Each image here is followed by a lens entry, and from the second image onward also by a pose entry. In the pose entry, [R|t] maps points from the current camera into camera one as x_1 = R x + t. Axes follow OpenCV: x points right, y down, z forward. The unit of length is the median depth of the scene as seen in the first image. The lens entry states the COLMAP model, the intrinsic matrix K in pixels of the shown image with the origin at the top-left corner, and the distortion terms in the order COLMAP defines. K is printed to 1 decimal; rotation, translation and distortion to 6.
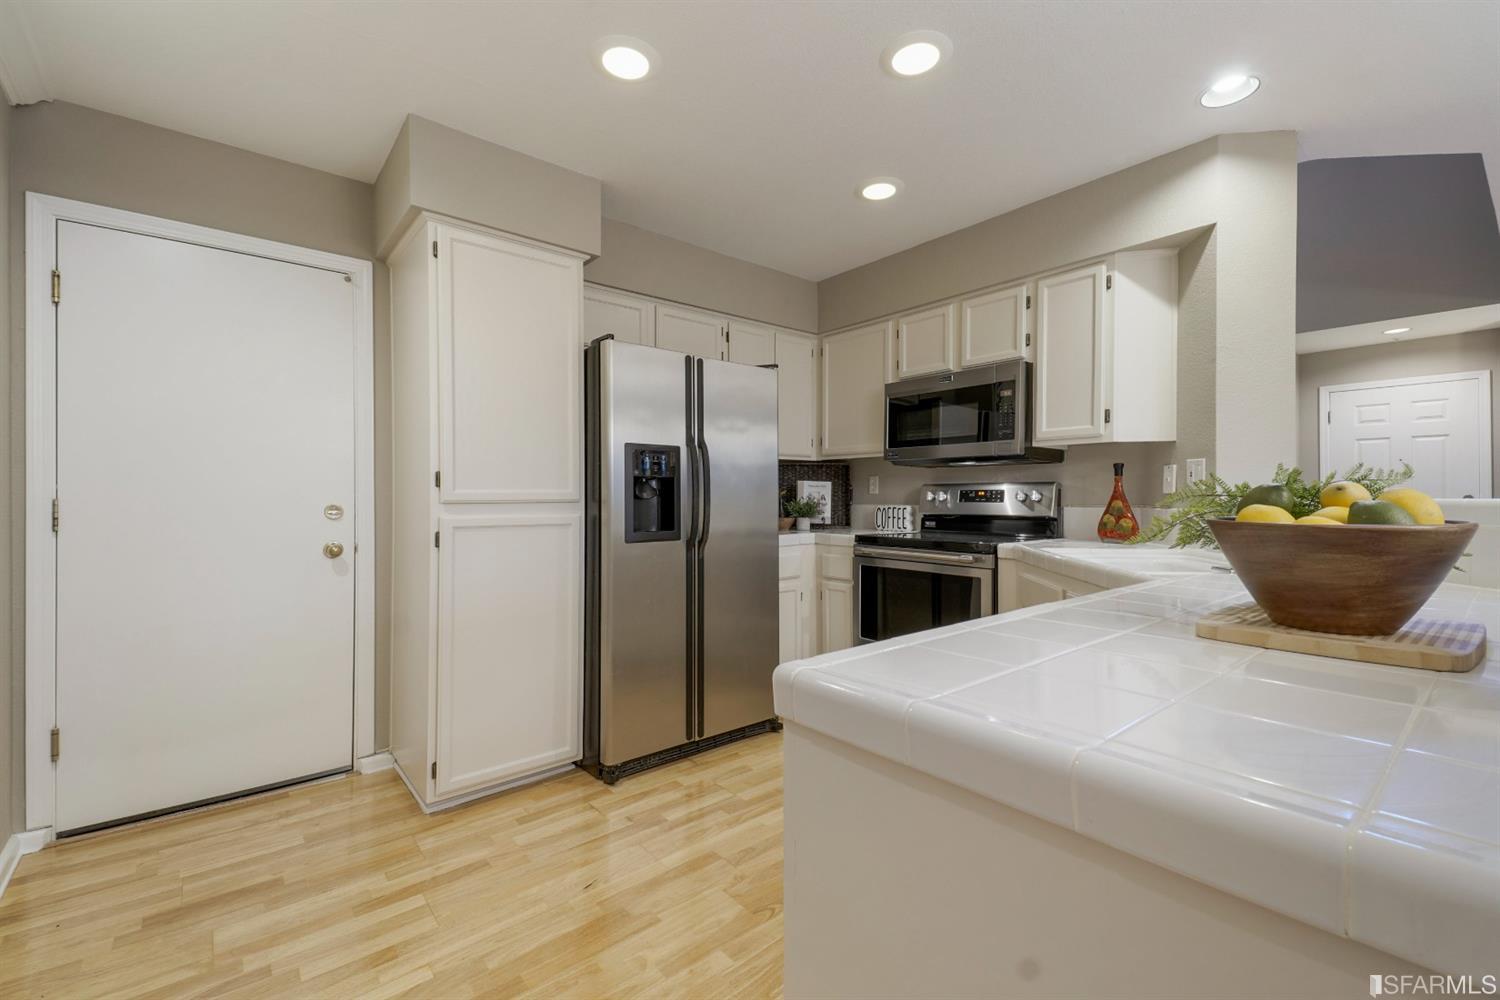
lens RADIAL K [[639.3, 0, 772.5], [0, 639.3, 497.0], [0, 0, 1]] dist [0.060196, -0.025423]
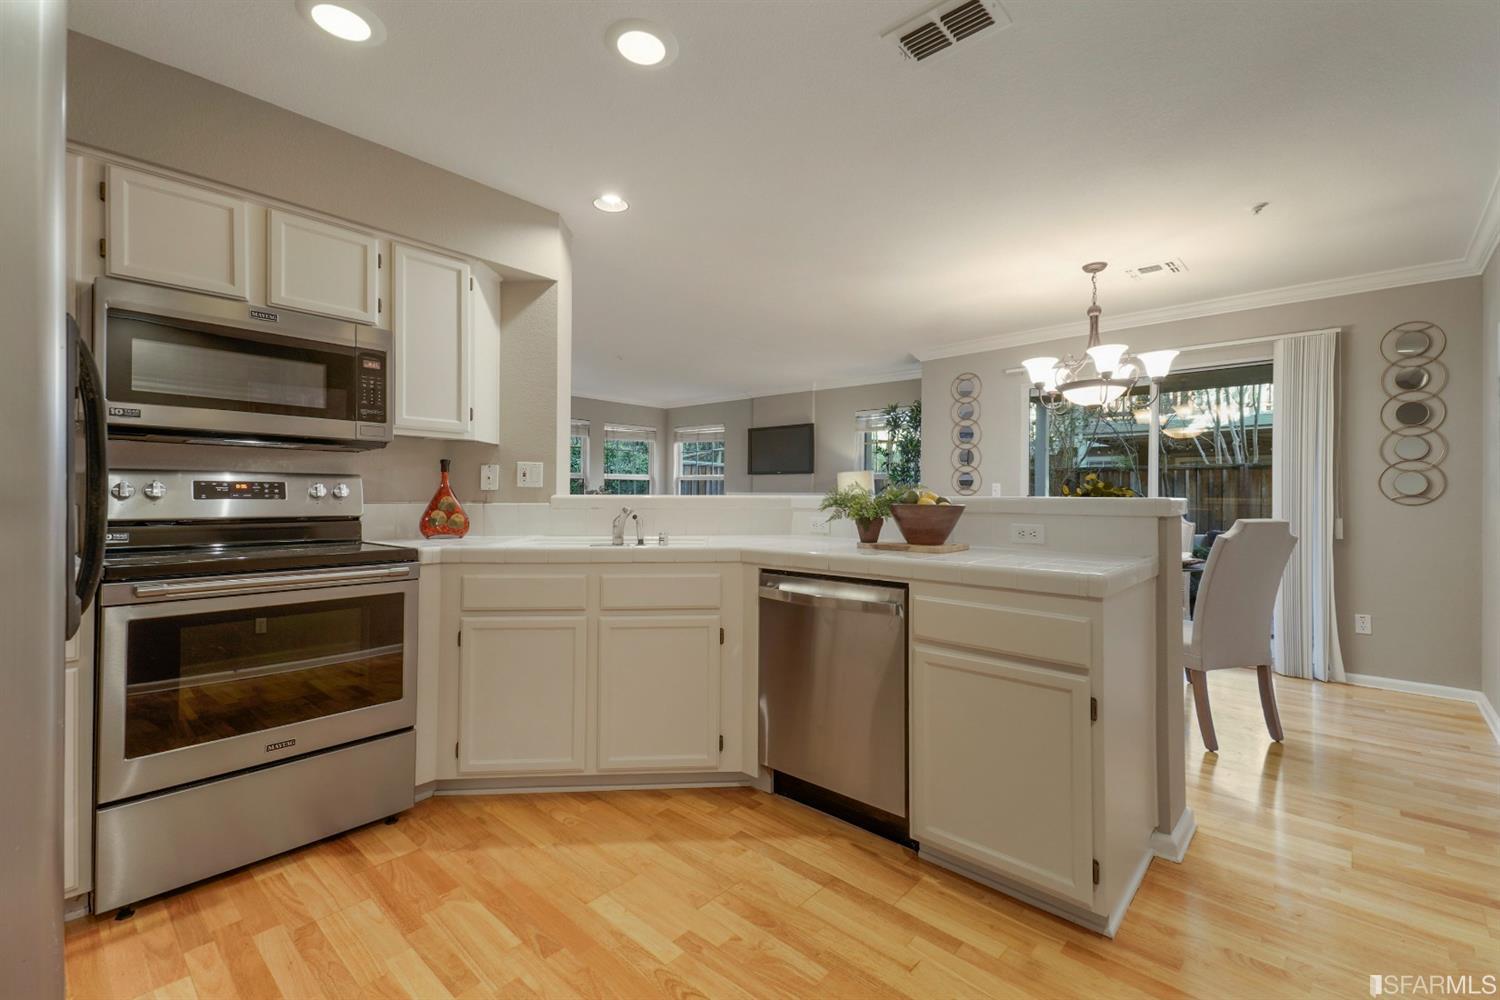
lens RADIAL K [[639.3, 0, 772.5], [0, 639.3, 497.0], [0, 0, 1]] dist [0.060196, -0.025423]
pose [[-0.147559, -0.004566, 0.989043, -0.545048], [-0.005634, 0.999977, 0.003776, -0.000250], [-0.989037, -0.005015, -0.147581, 0.646127]]
